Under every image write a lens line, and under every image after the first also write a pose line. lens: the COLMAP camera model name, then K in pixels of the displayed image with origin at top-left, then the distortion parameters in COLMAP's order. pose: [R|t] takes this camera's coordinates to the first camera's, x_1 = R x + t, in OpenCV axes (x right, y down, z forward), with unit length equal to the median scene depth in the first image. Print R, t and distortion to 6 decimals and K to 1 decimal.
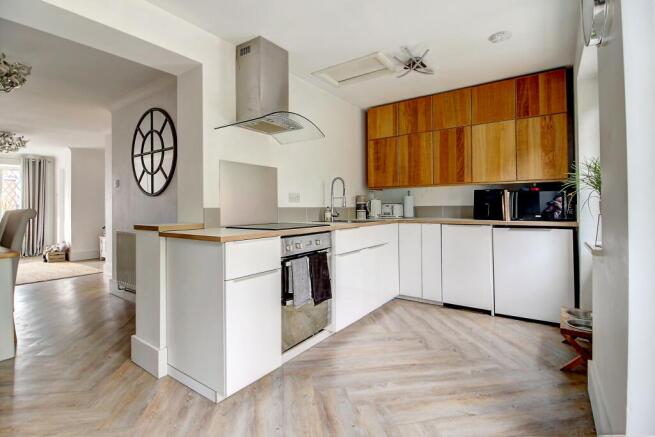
lens RADIAL K [[313.0, 0, 326.8], [0, 313.0, 204.0], [0, 0, 1]] dist [-0.000819, -0.000102]
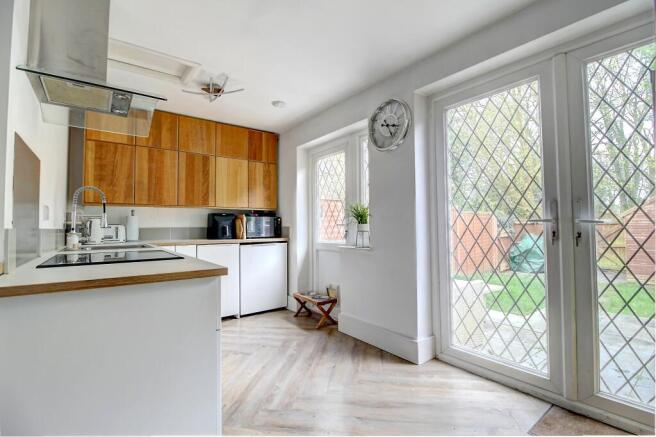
lens RADIAL K [[313.6, 0, 327.1], [0, 313.6, 213.2], [0, 0, 1]] dist [-0.003191, -0.000580]
pose [[0.297078, 0.044647, 0.953809, -0.491511], [-0.004274, 0.998958, -0.045429, 0.004891], [-0.954844, 0.009419, 0.296959, 0.283326]]
